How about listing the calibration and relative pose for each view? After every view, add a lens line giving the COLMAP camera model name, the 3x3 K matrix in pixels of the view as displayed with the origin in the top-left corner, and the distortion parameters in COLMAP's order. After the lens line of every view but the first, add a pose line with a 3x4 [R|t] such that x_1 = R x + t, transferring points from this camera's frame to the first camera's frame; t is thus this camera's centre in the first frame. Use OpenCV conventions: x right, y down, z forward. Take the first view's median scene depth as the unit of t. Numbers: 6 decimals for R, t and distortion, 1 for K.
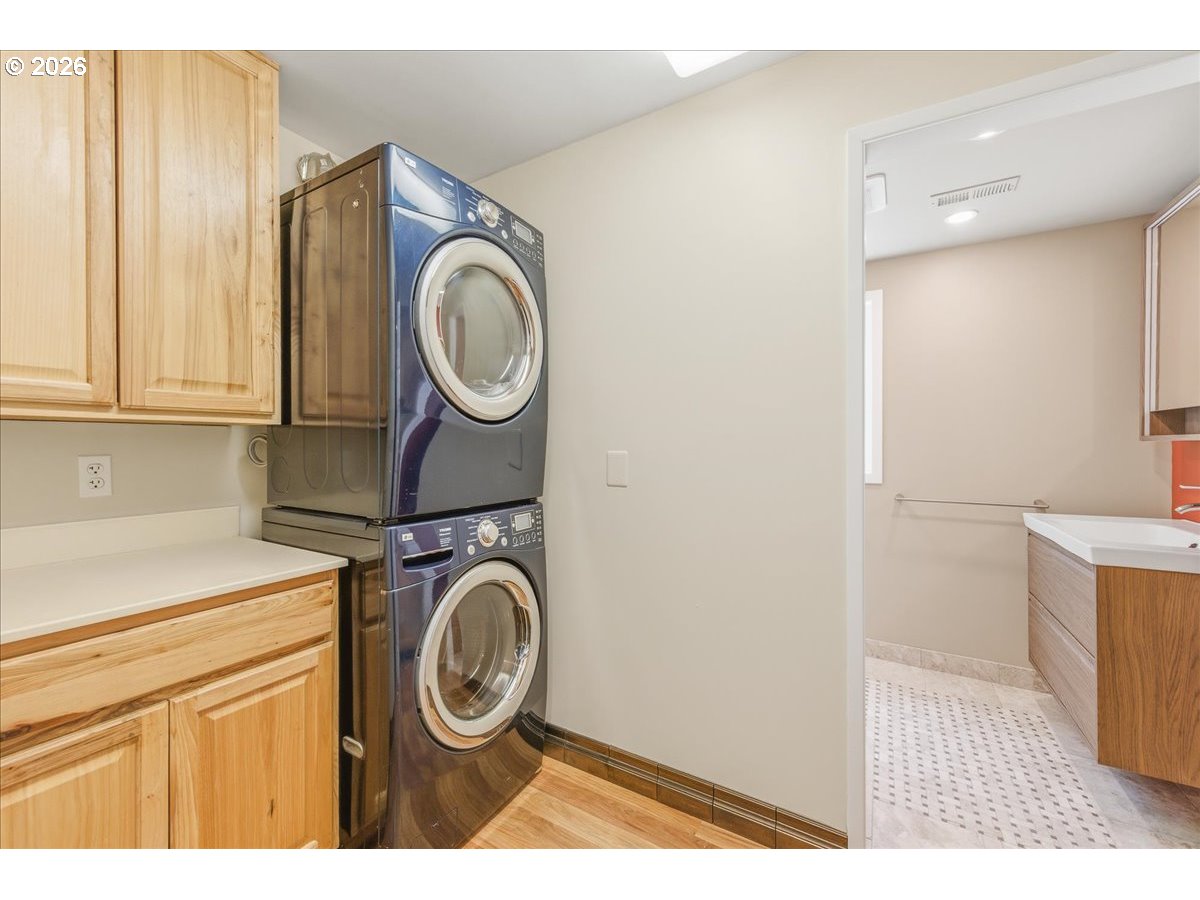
lens RADIAL K [[473.1, 0, 589.5], [0, 473.1, 446.3], [0, 0, 1]] dist [0.010216, -0.000102]
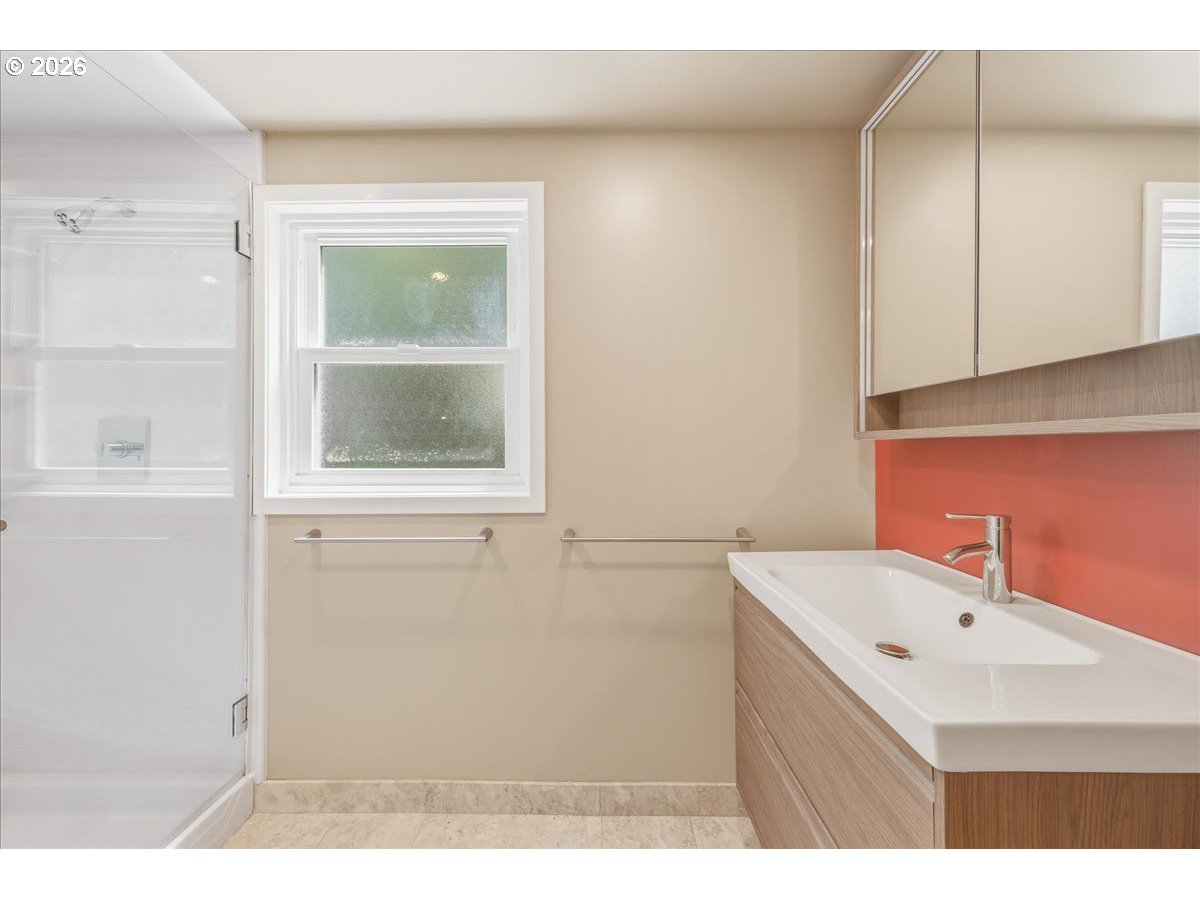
lens RADIAL K [[473.1, 0, 589.5], [0, 473.1, 446.3], [0, 0, 1]] dist [0.010216, -0.000102]
pose [[0.858981, 0.000465, 0.512007, 0.406096], [0.004144, 0.999961, -0.007861, 0.001741], [-0.511991, 0.008874, 0.858945, 0.524243]]
